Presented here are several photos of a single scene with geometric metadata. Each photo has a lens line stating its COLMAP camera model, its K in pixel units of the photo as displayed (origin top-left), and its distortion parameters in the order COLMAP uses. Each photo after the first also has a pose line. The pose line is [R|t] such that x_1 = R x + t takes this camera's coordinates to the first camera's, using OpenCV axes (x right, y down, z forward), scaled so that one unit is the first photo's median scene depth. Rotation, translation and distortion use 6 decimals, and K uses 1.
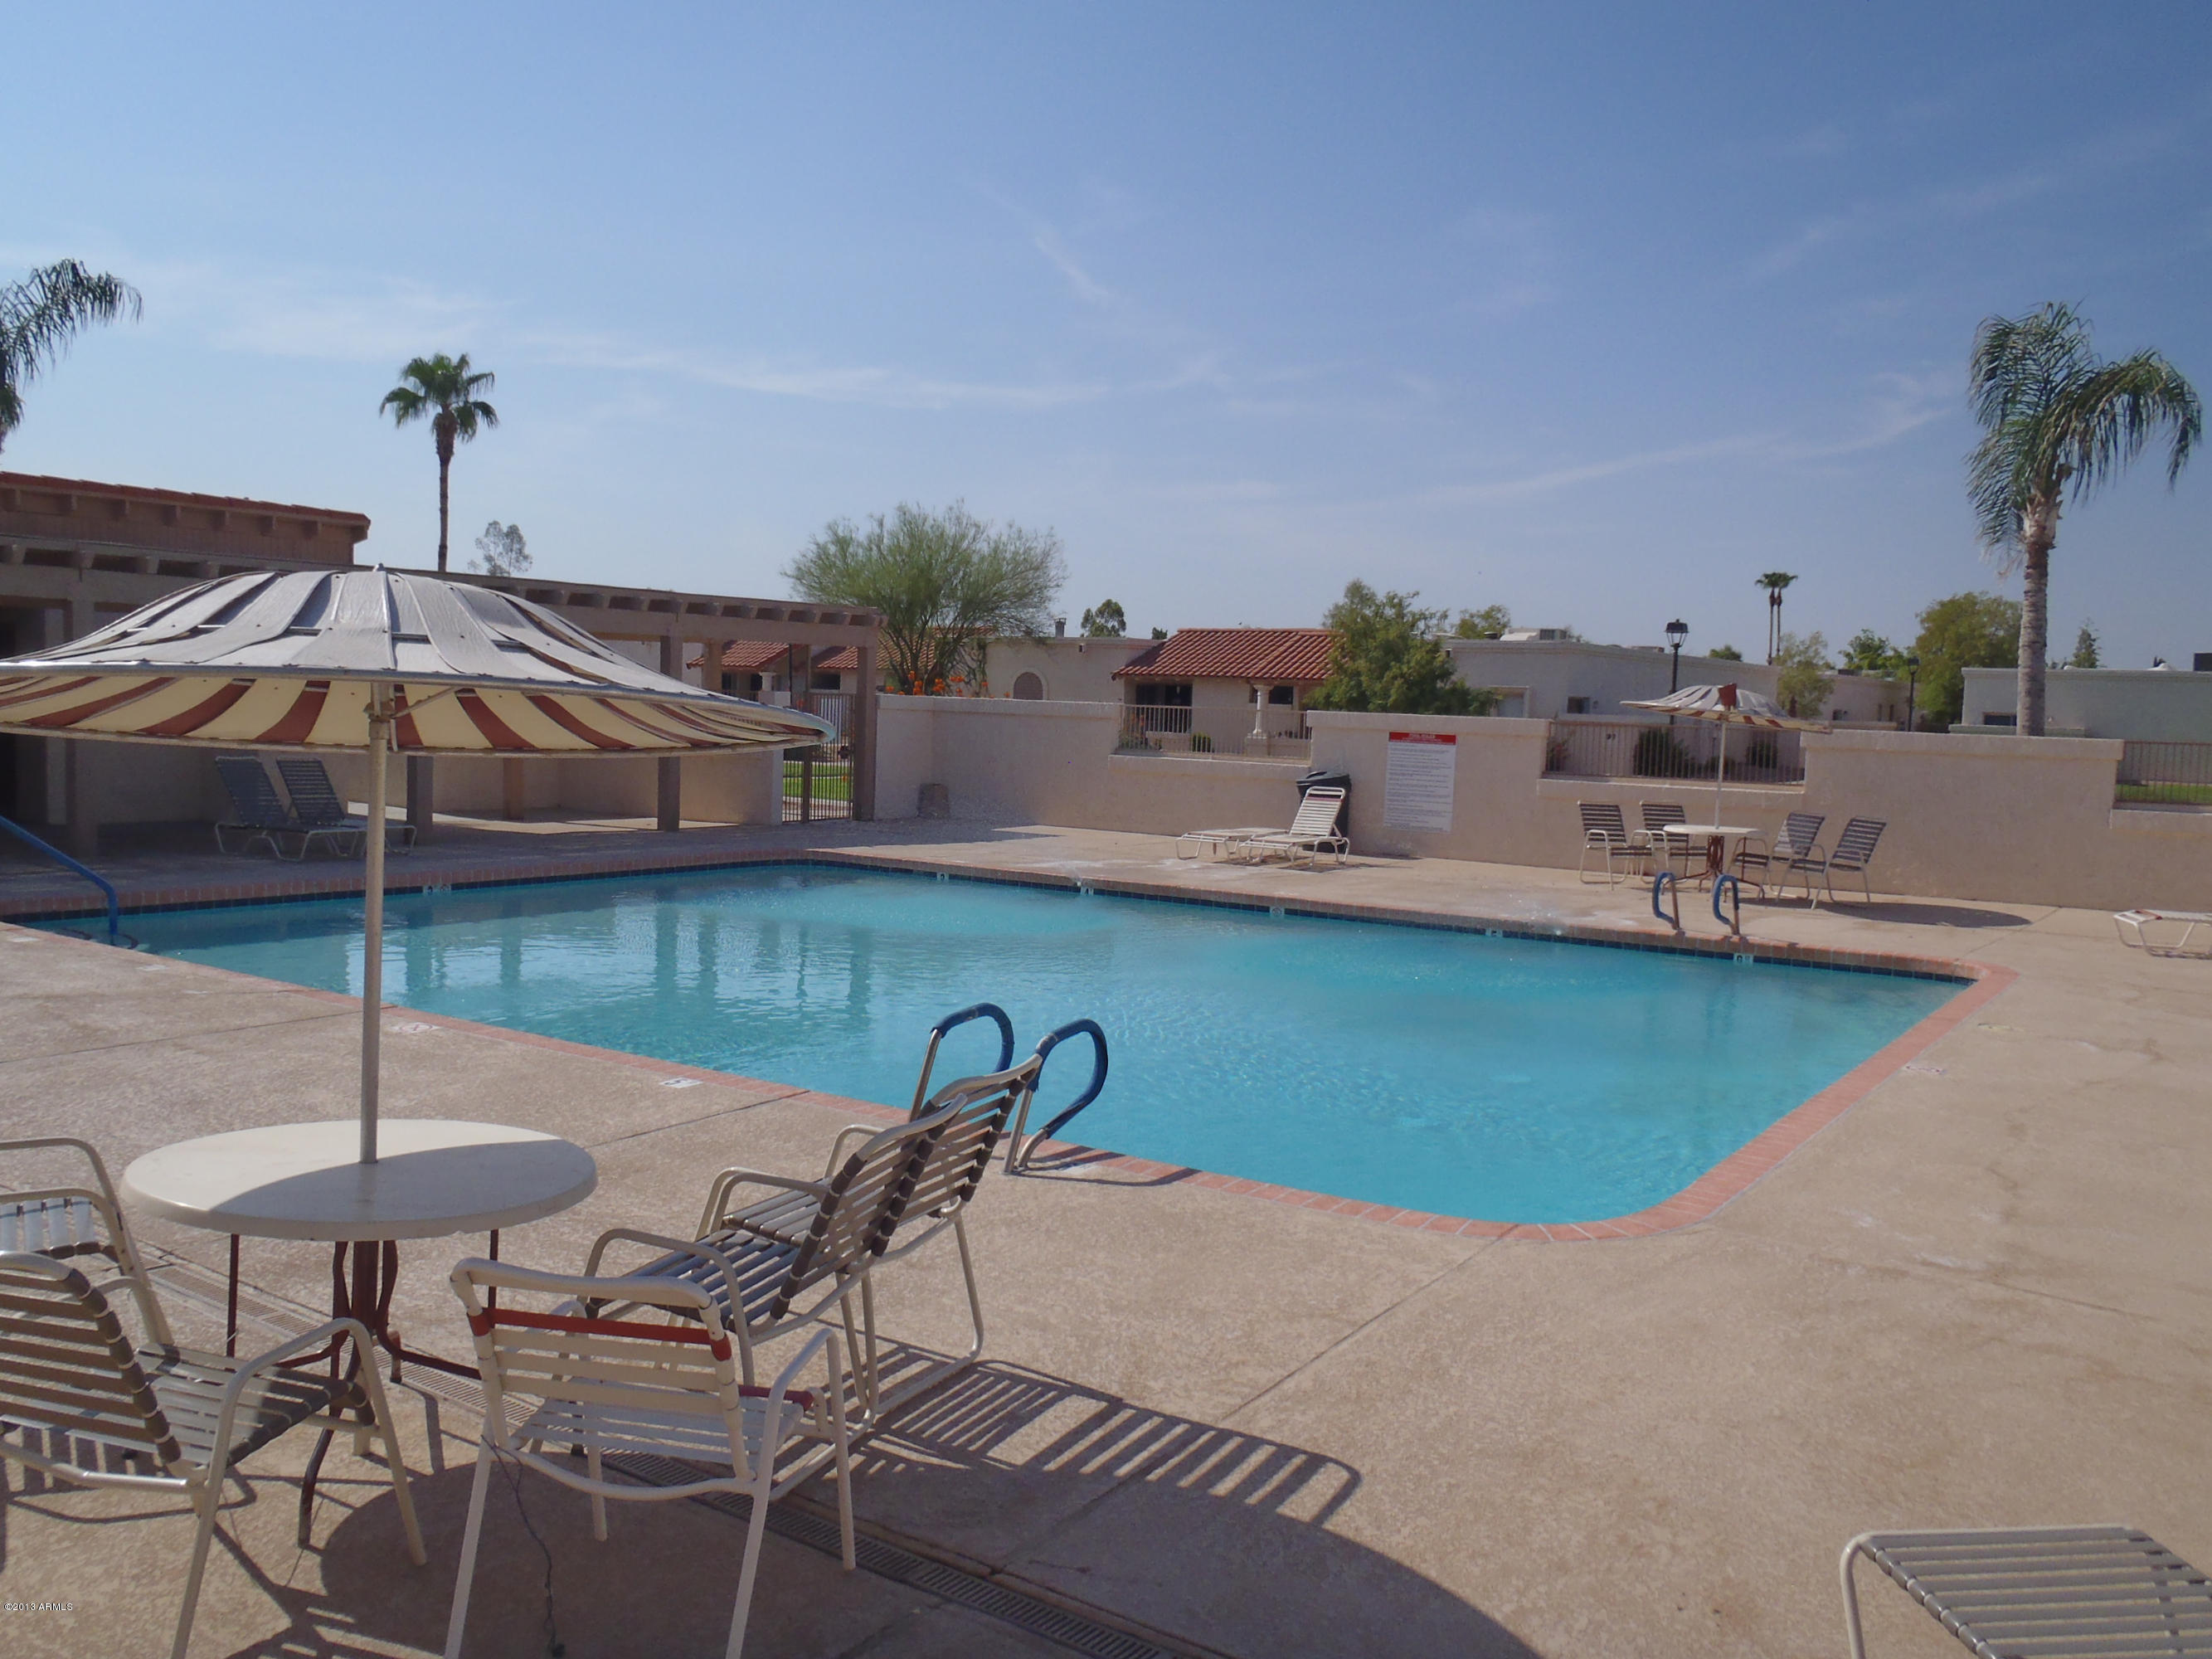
lens RADIAL K [[1880.6, 0, 1079.1], [0, 1880.6, 834.9], [0, 0, 1]] dist [-0.063843, 0.018258]
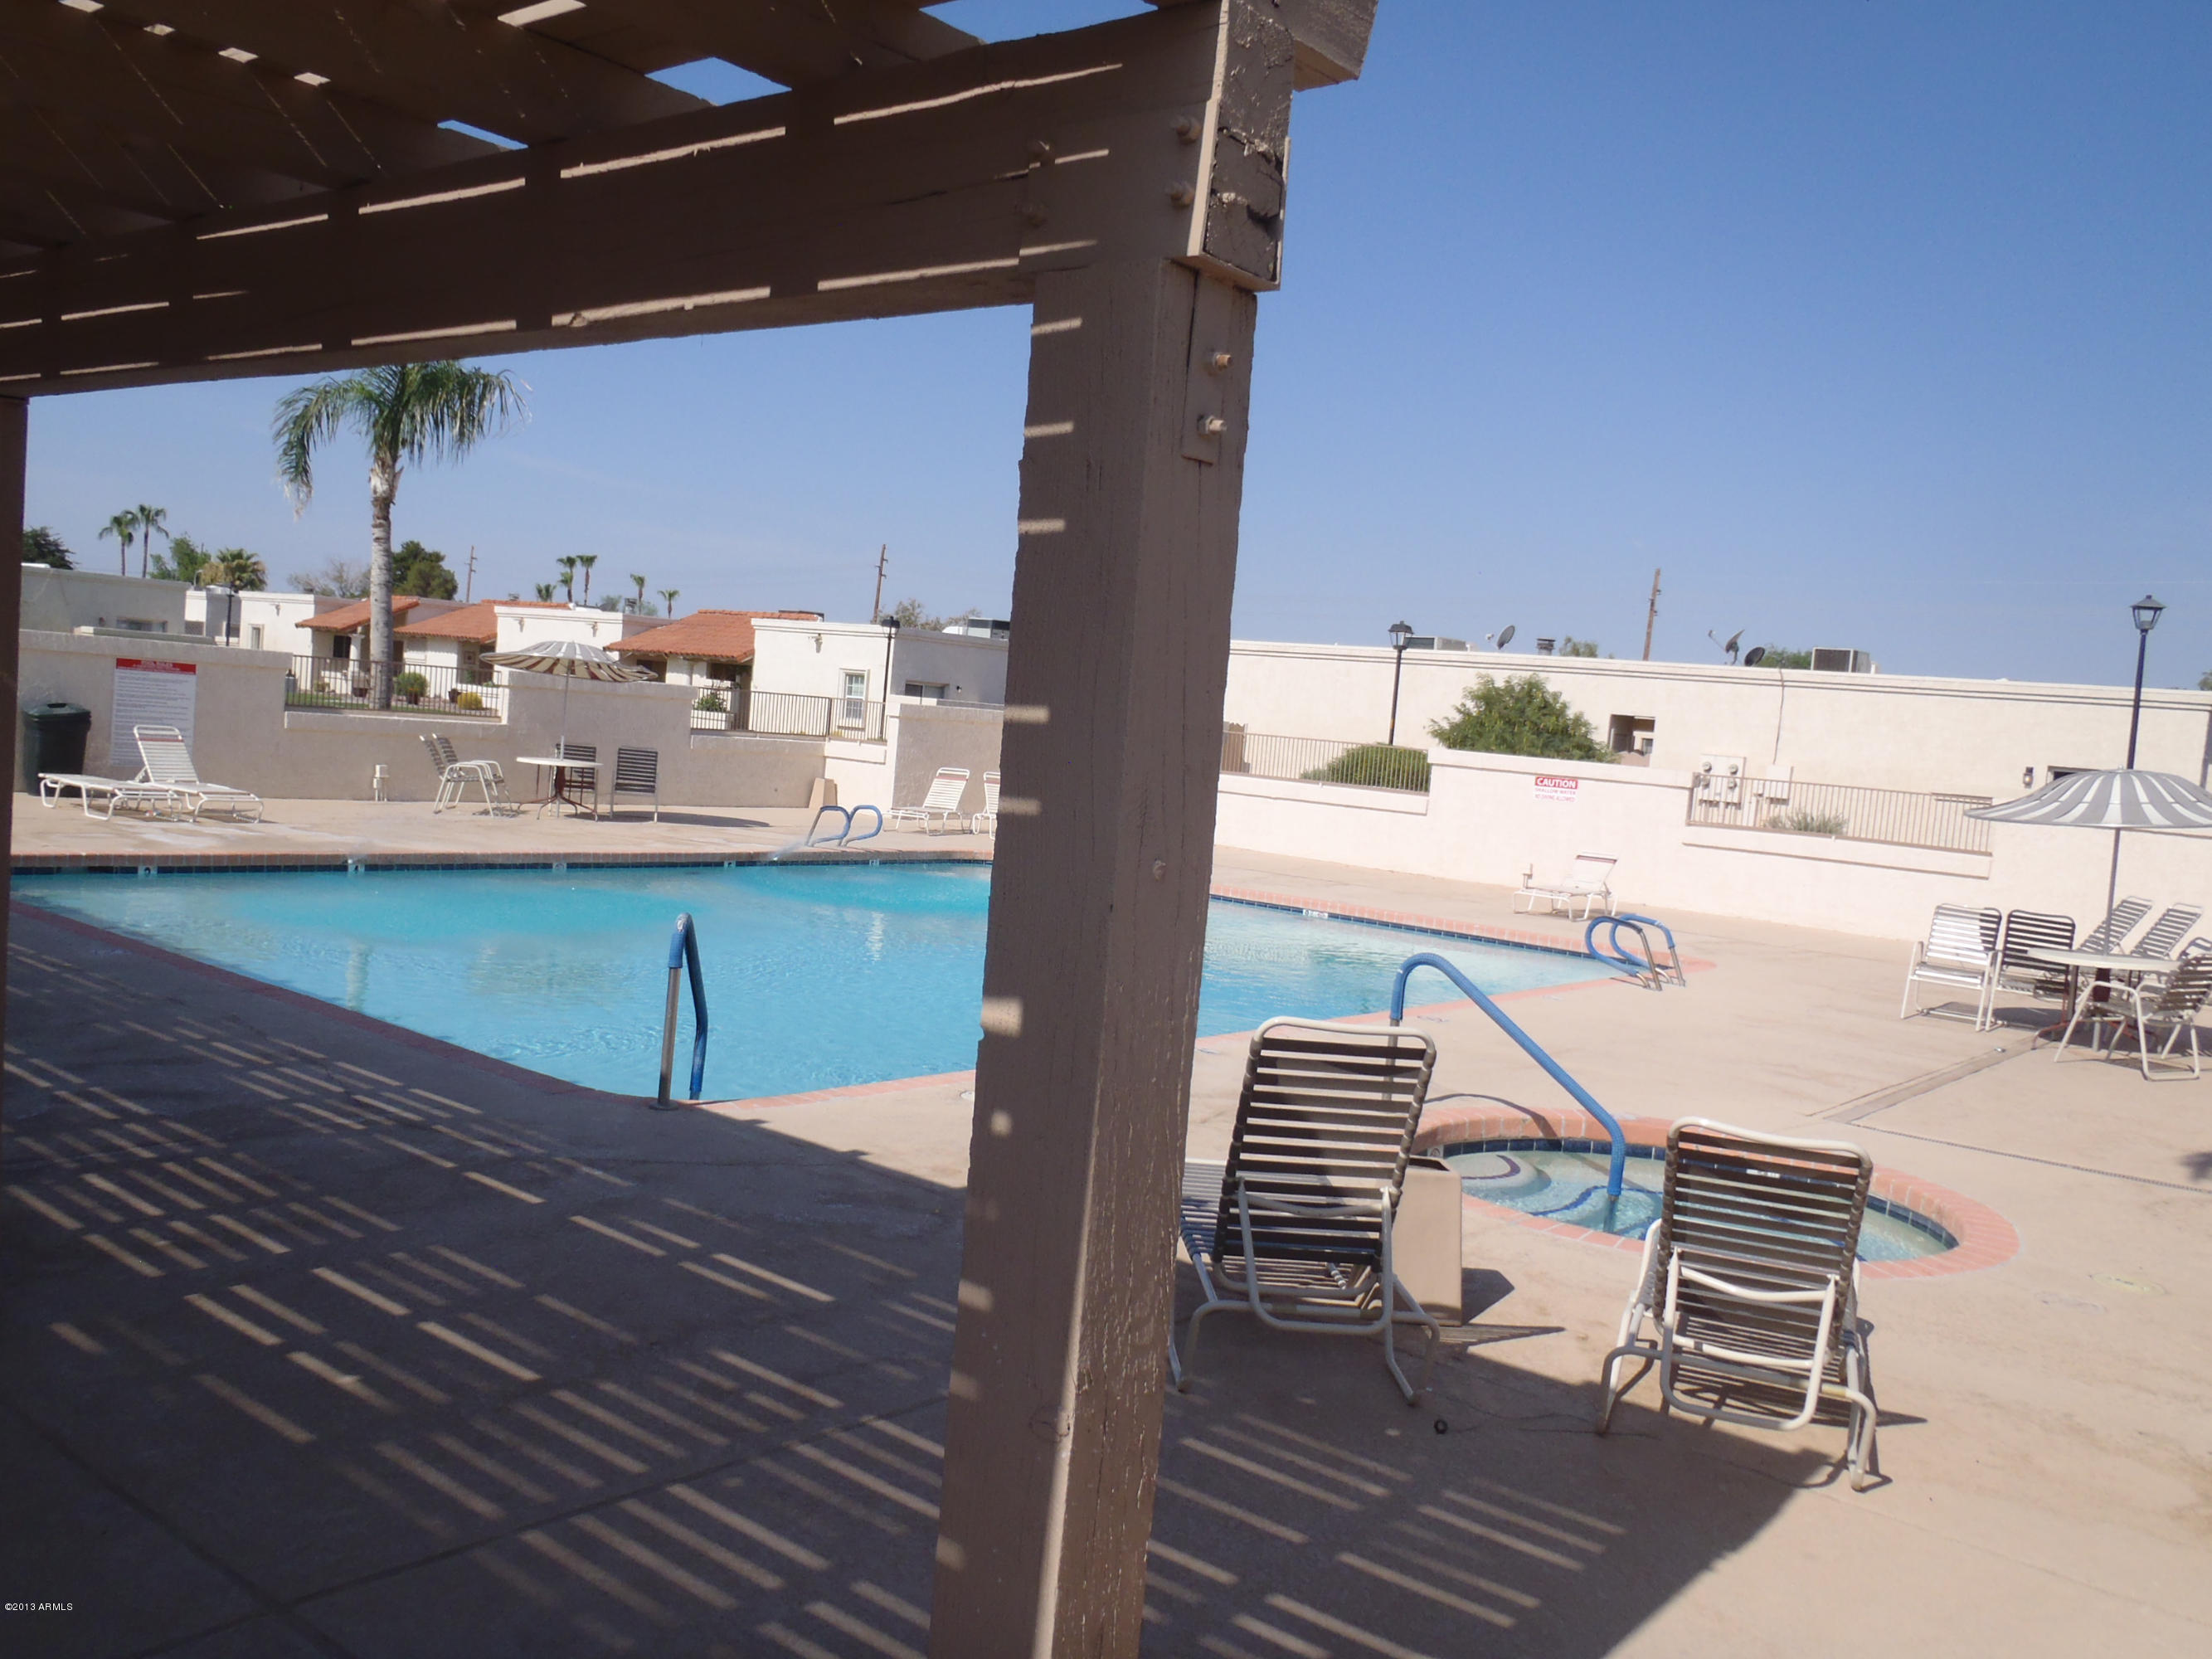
lens RADIAL K [[1880.6, 0, 1079.1], [0, 1880.6, 834.9], [0, 0, 1]] dist [-0.063843, 0.018258]
pose [[0.069688, -0.090357, 0.993468, -0.759351], [-0.010595, 0.995766, 0.091309, -0.062741], [-0.997513, -0.016888, 0.068436, 0.540049]]
